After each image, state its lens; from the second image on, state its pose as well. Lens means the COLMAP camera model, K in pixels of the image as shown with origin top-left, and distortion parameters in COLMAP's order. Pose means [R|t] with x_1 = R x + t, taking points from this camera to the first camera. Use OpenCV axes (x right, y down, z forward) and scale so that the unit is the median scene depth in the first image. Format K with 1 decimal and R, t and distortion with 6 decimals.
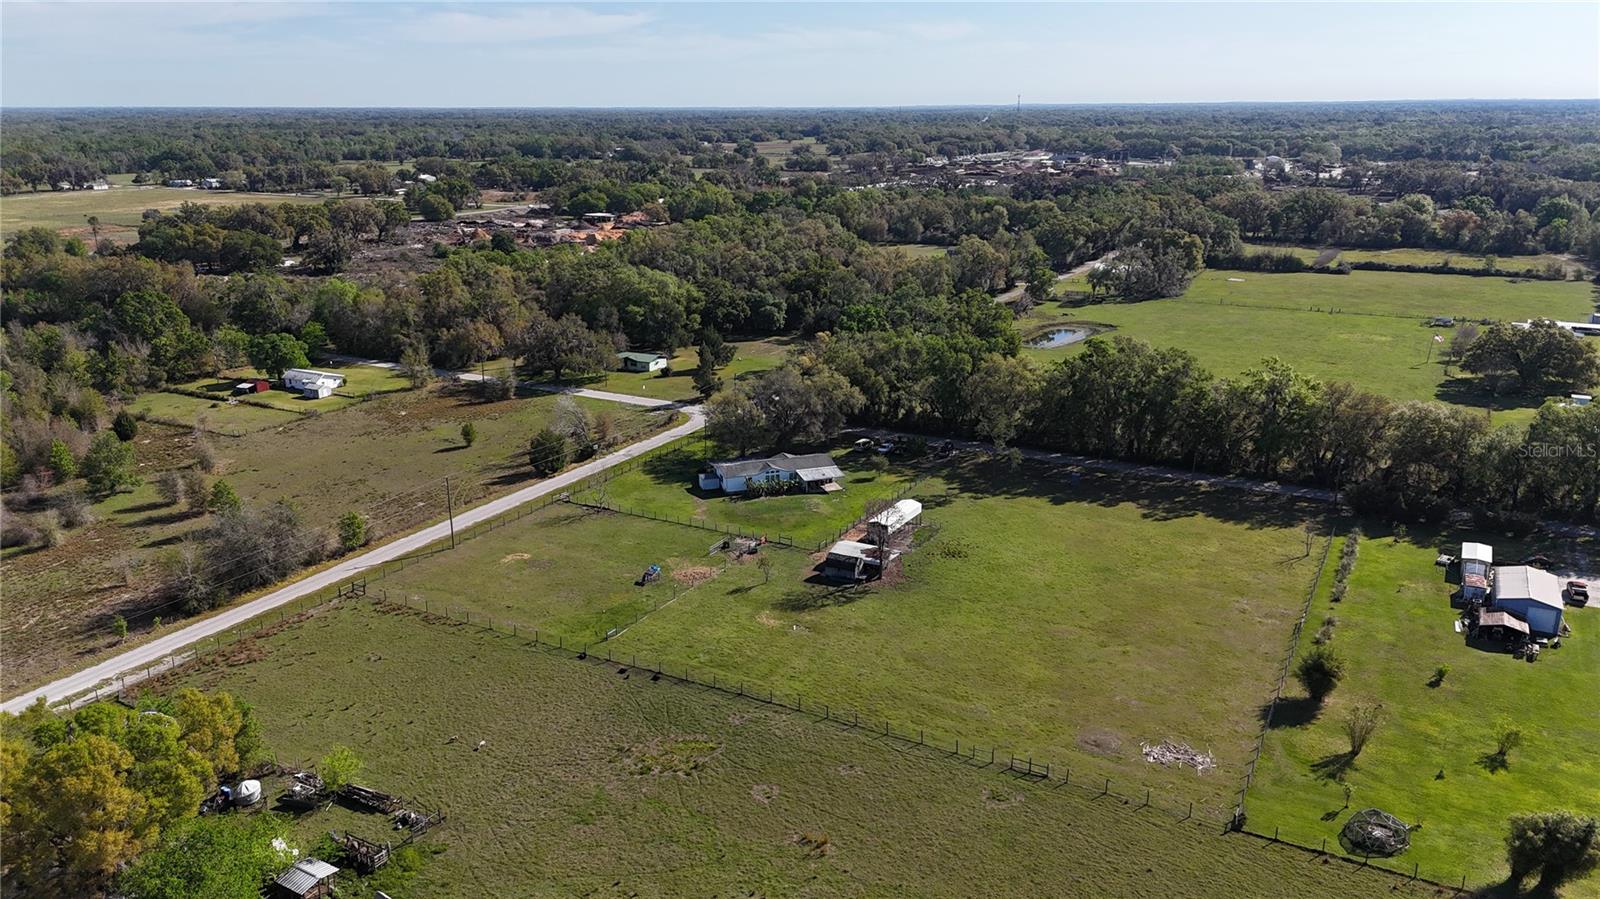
lens RADIAL K [[1163.8, 0, 796.5], [0, 1163.8, 444.2], [0, 0, 1]] dist [0.084465, -0.091156]
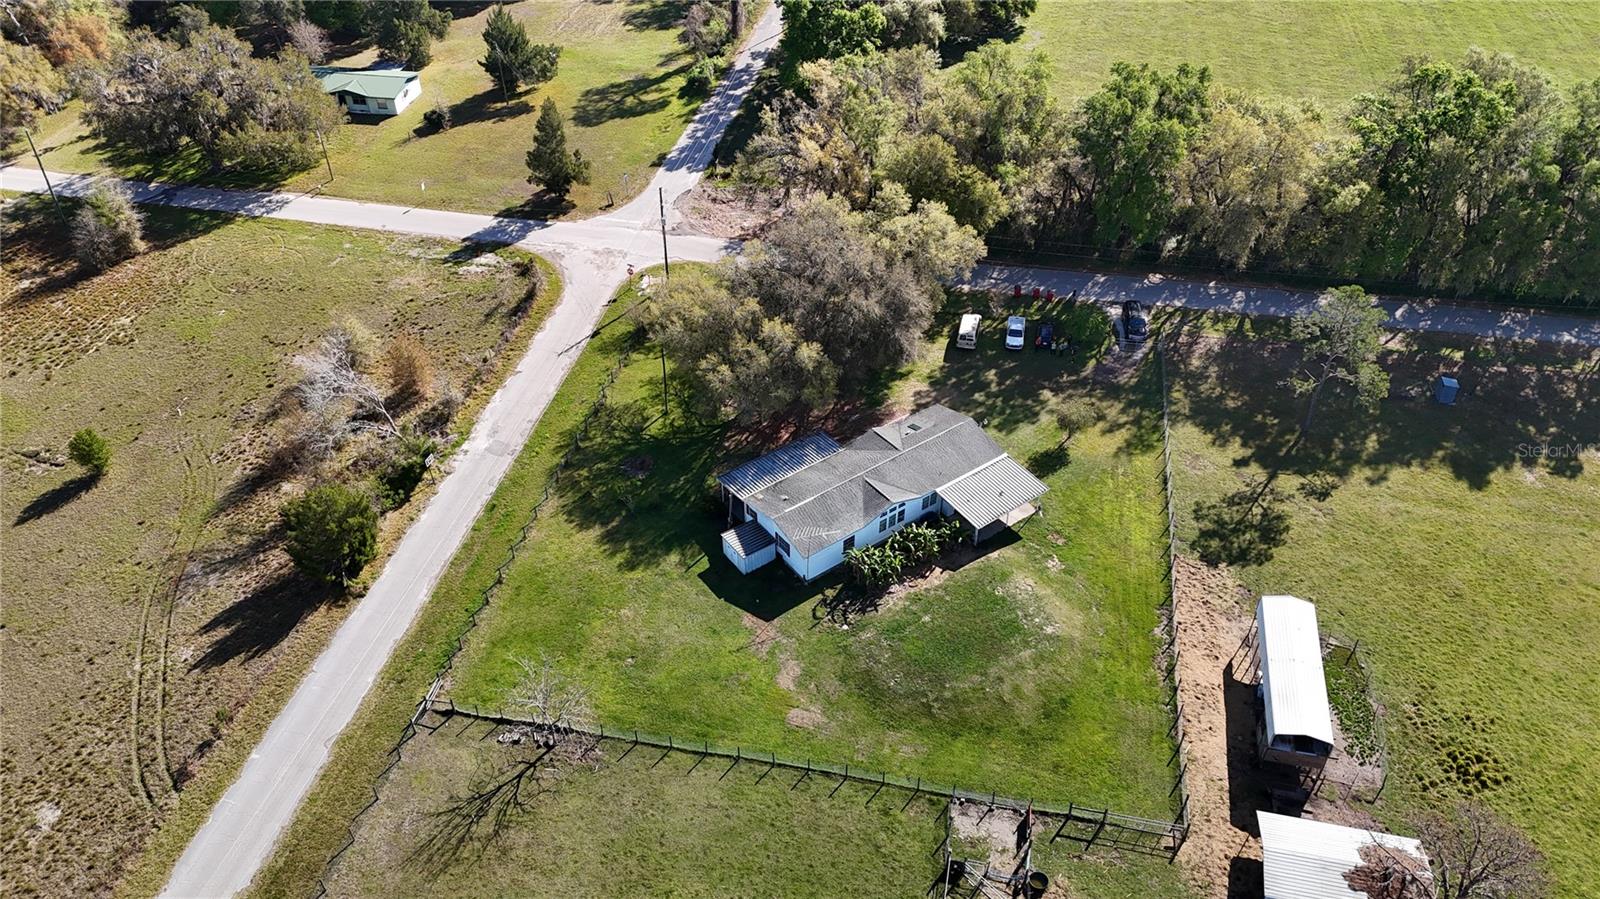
lens RADIAL K [[1163.8, 0, 798.5], [0, 1163.8, 445.7], [0, 0, 1]] dist [0.084465, -0.091156]
pose [[0.953735, -0.192362, 0.231054, -0.153173], [0.085873, 0.910800, 0.403817, -0.181077], [-0.288123, -0.365294, 0.885181, 0.625430]]
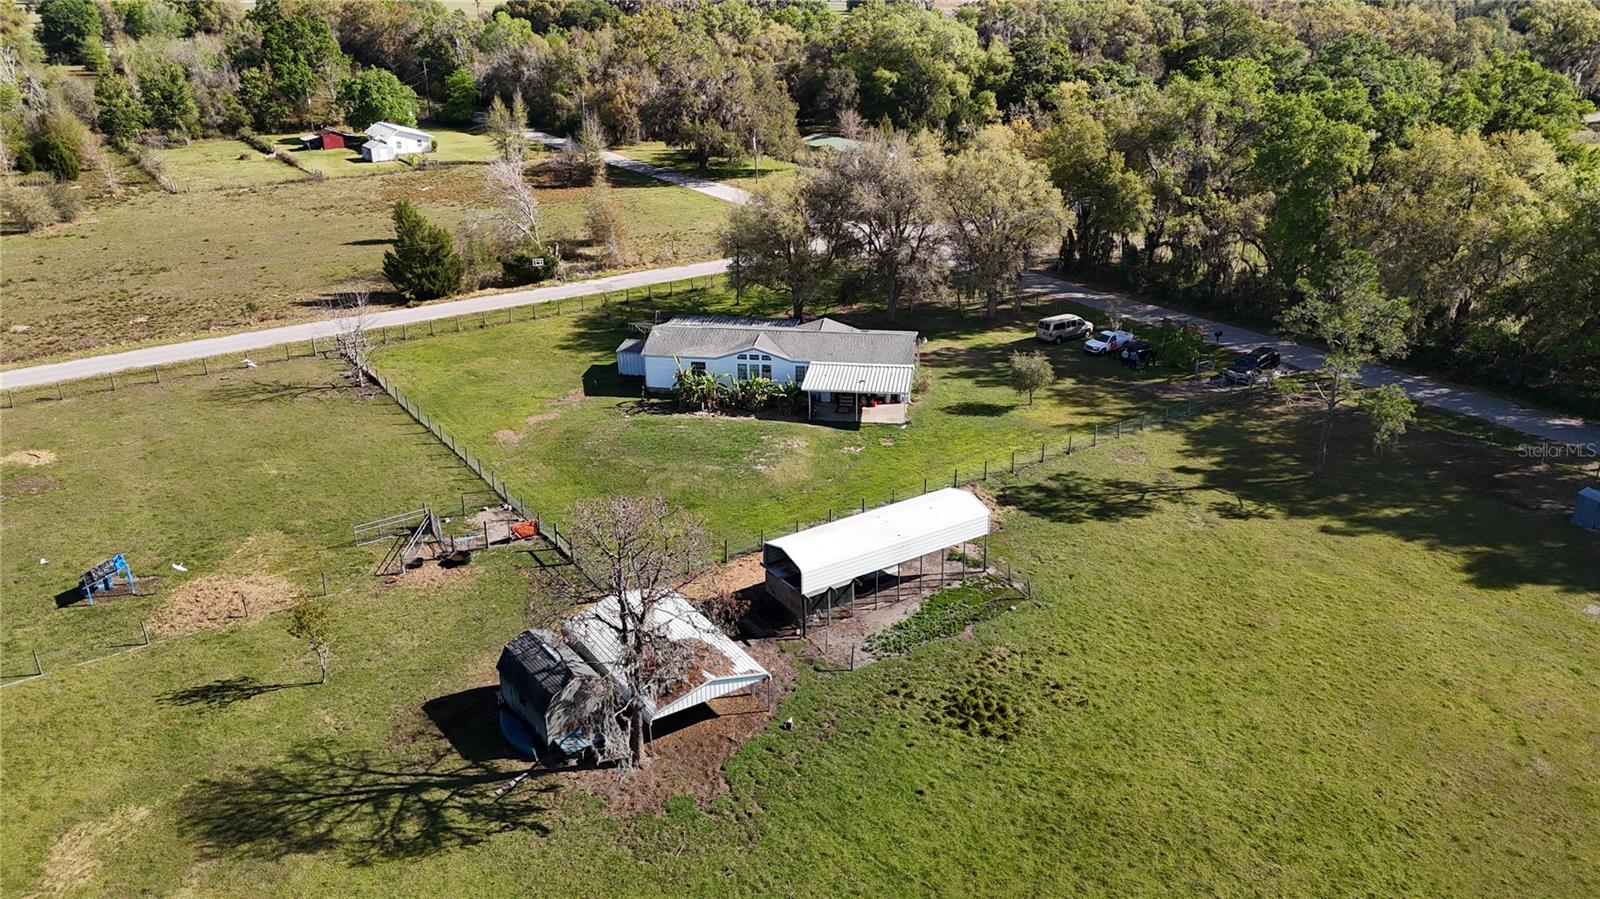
lens RADIAL K [[1163.8, 0, 805.0], [0, 1163.8, 449.5], [0, 0, 1]] dist [0.084465, -0.091156]
pose [[0.898796, 0.173016, -0.402778, 0.174168], [-0.123642, 0.981567, 0.145734, -0.007157], [0.420568, -0.081185, 0.903621, 0.618011]]
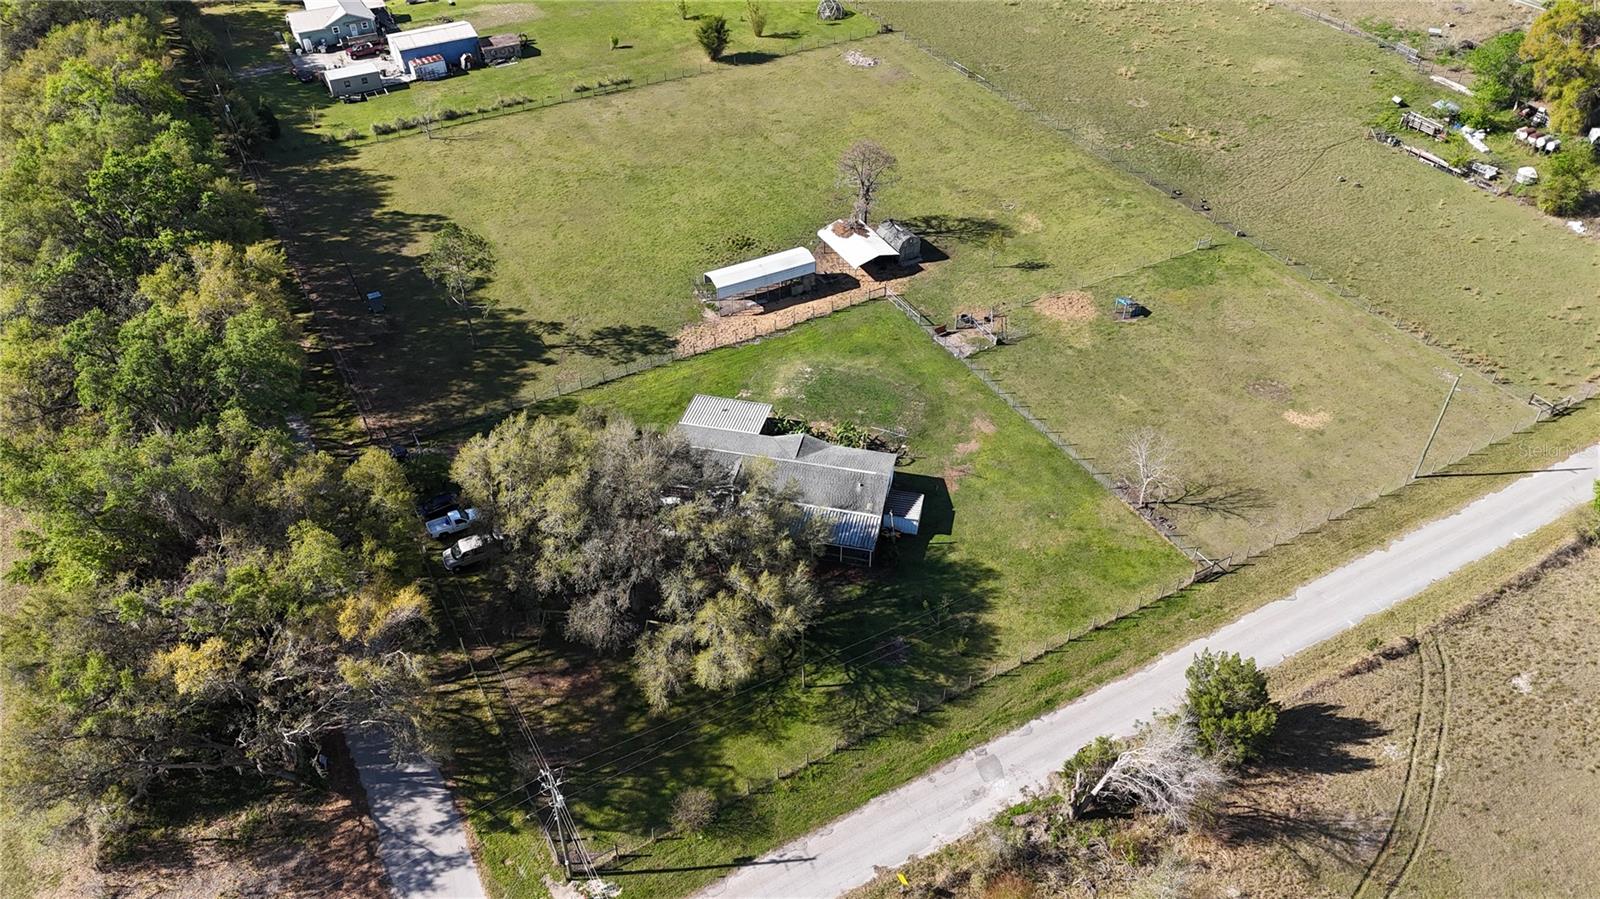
lens RADIAL K [[1163.8, 0, 804.7], [0, 1163.8, 453.6], [0, 0, 1]] dist [0.084465, -0.091156]
pose [[-0.851076, -0.332076, 0.406688, -0.234733], [0.156117, 0.579495, 0.799883, -0.389624], [-0.501296, 0.744252, -0.441351, 1.233651]]
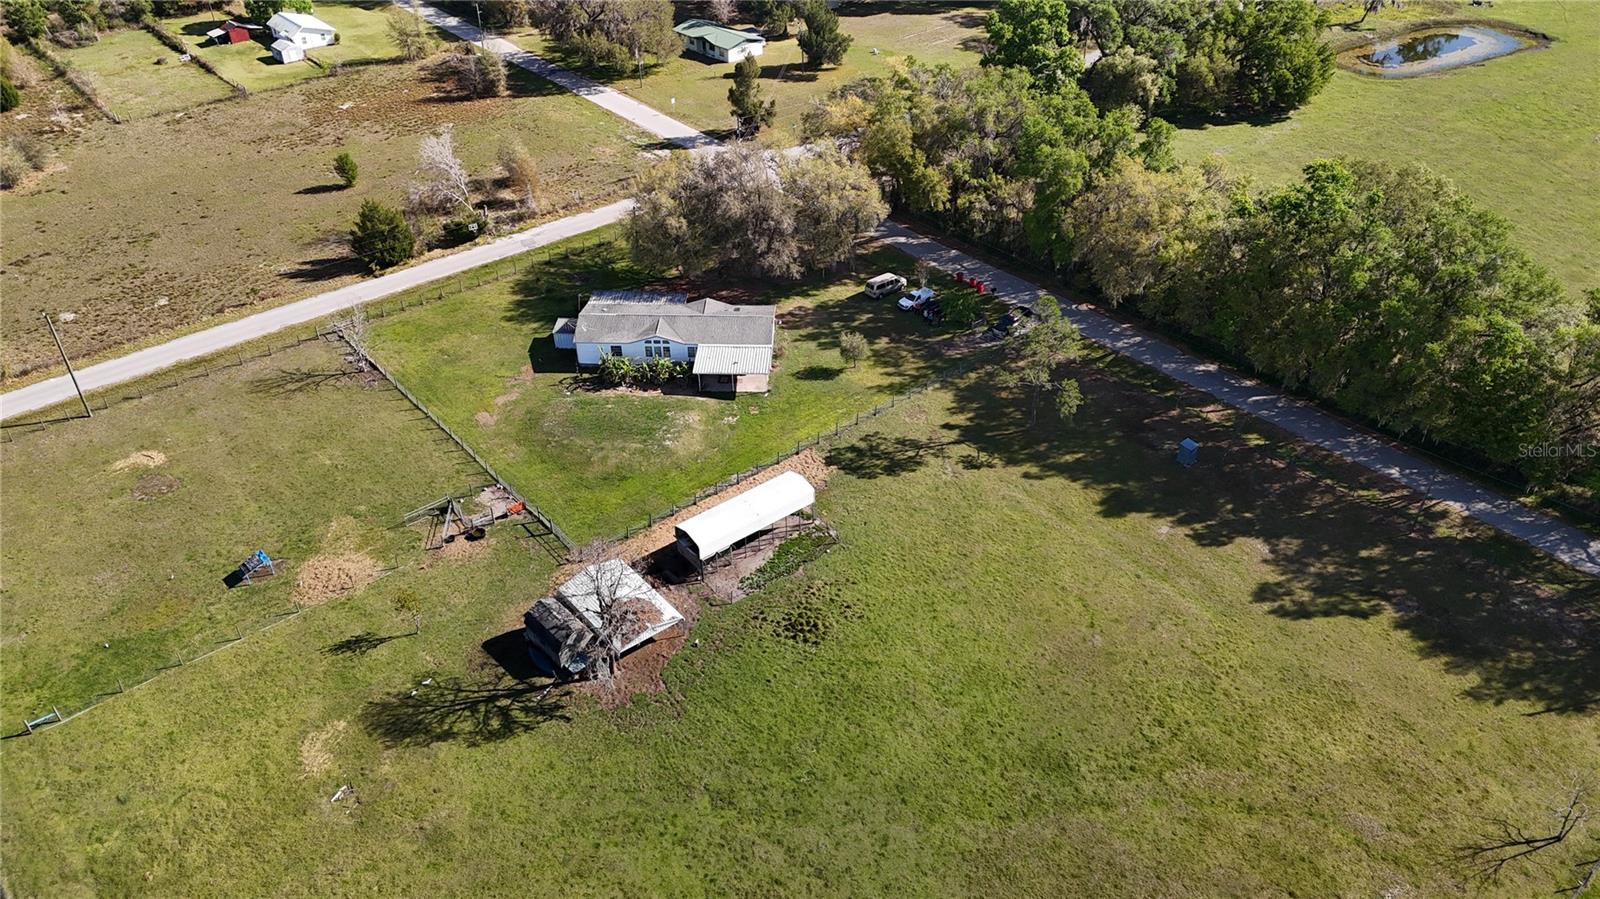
lens RADIAL K [[1163.8, 0, 805.0], [0, 1163.8, 444.4], [0, 0, 1]] dist [0.084465, -0.091156]
pose [[0.936537, 0.202527, -0.286148, 0.230321], [-0.096194, 0.933373, 0.345778, -0.139542], [0.337112, -0.296308, 0.893620, 0.479310]]
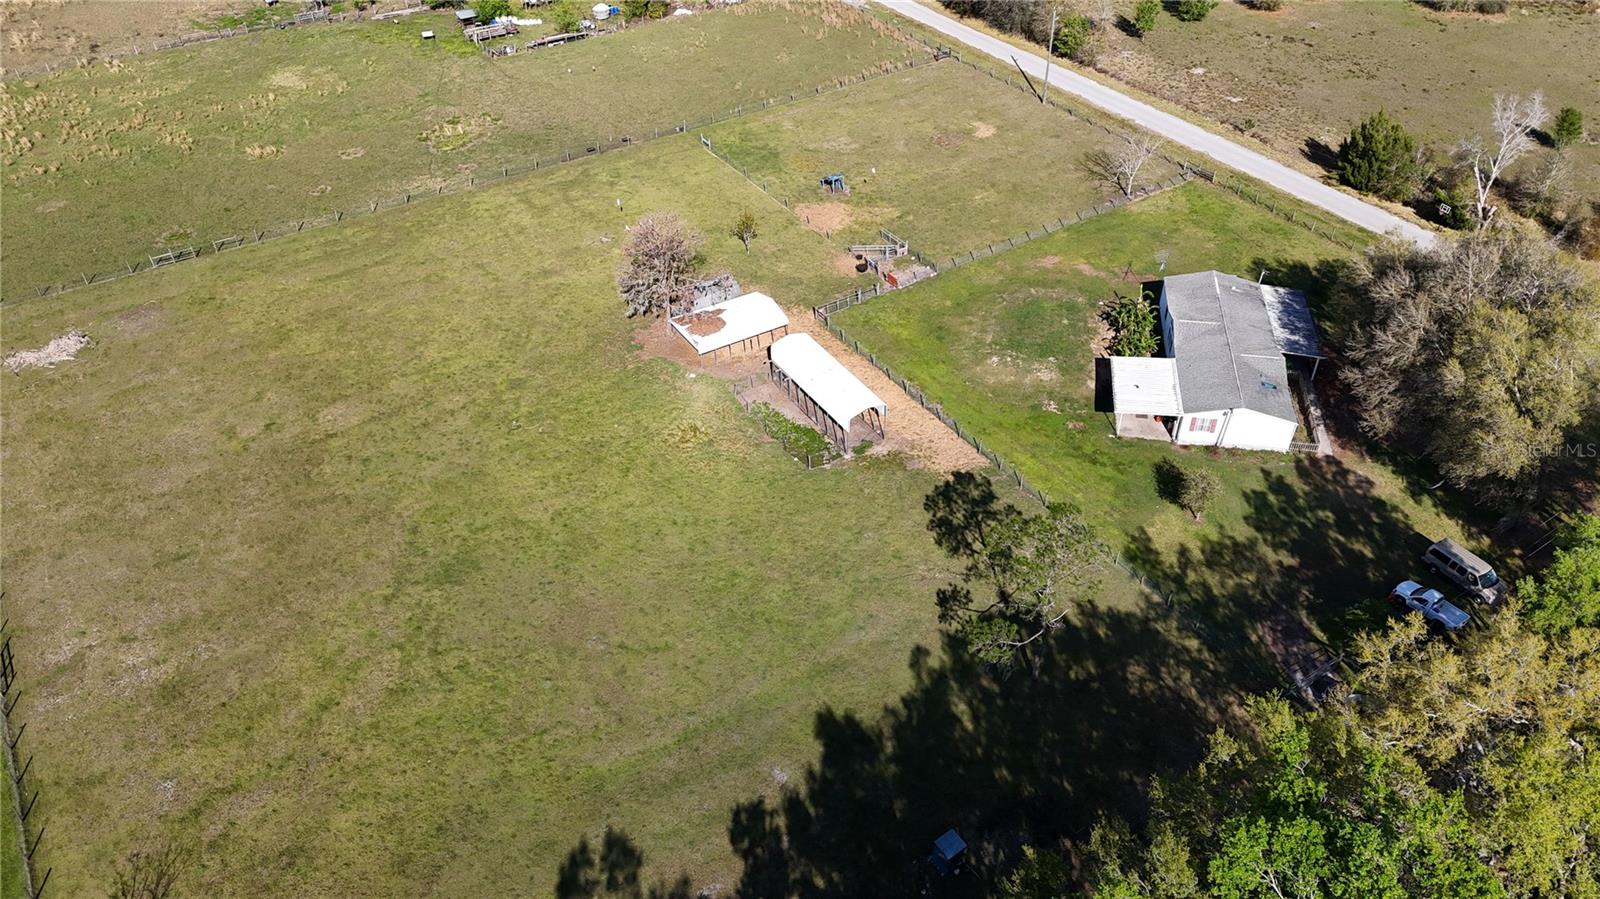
lens RADIAL K [[1163.8, 0, 795.4], [0, 1163.8, 452.8], [0, 0, 1]] dist [0.084465, -0.091156]
pose [[-0.469425, 0.562614, -0.680519, 0.411341], [-0.237084, 0.662099, 0.710926, -0.249830], [0.850548, 0.495066, -0.177419, 0.977940]]
